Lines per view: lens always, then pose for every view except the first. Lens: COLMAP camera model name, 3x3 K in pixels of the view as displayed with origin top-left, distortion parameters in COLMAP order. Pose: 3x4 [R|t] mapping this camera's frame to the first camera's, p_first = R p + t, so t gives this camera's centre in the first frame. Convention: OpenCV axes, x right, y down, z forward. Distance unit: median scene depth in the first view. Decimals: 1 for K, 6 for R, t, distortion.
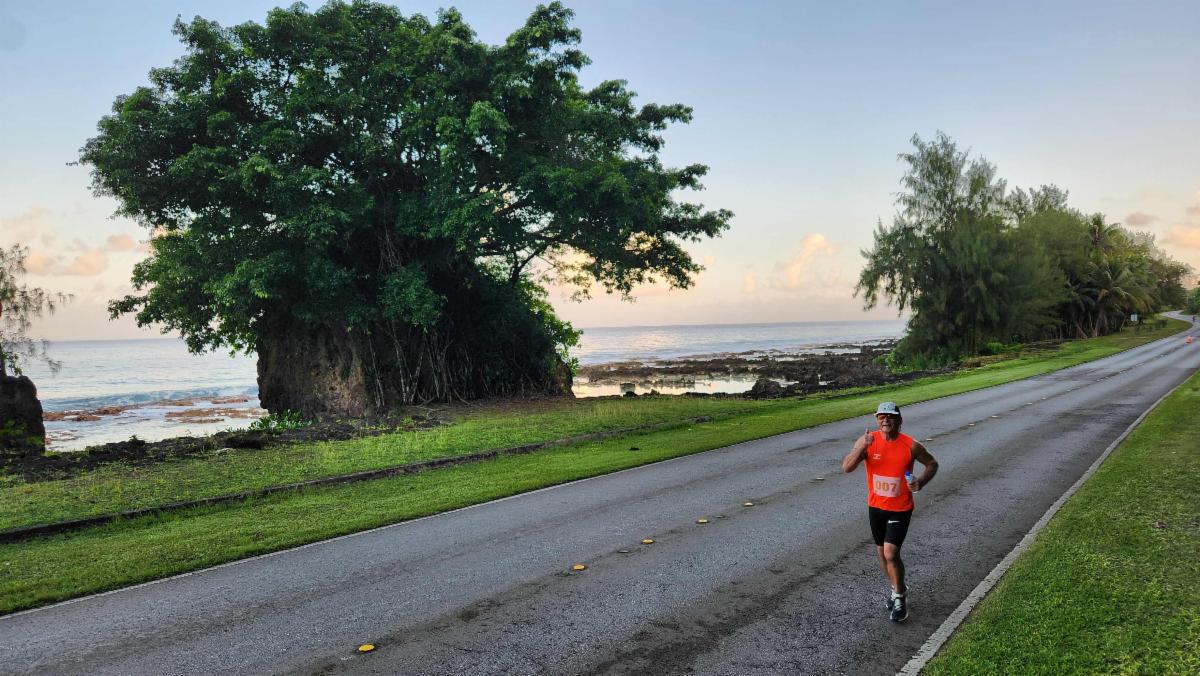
lens RADIAL K [[840.1, 0, 600.0], [0, 840.1, 338.0], [0, 0, 1]] dist [0.042846, -0.006458]
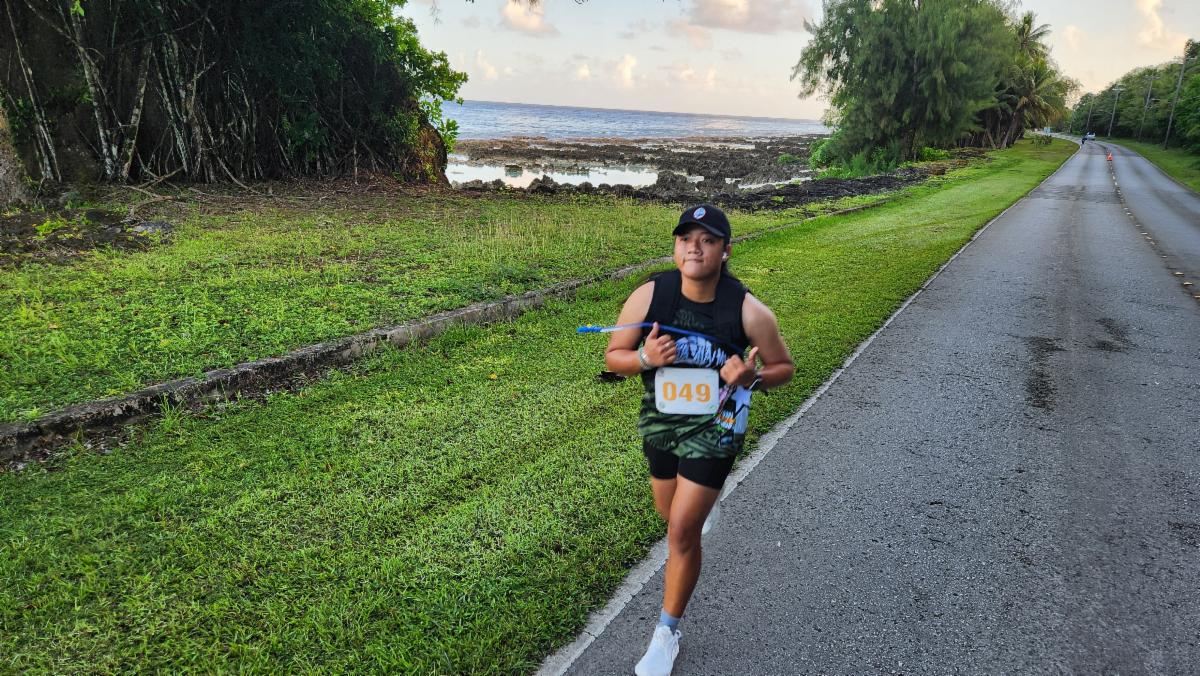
lens RADIAL K [[840.1, 0, 600.0], [0, 840.1, 338.0], [0, 0, 1]] dist [0.042846, -0.006458]
pose [[0.987775, 0.039447, 0.150814, -0.004247], [-0.076189, 0.966198, 0.246286, 0.007390], [-0.136001, -0.254766, 0.957391, 0.157581]]
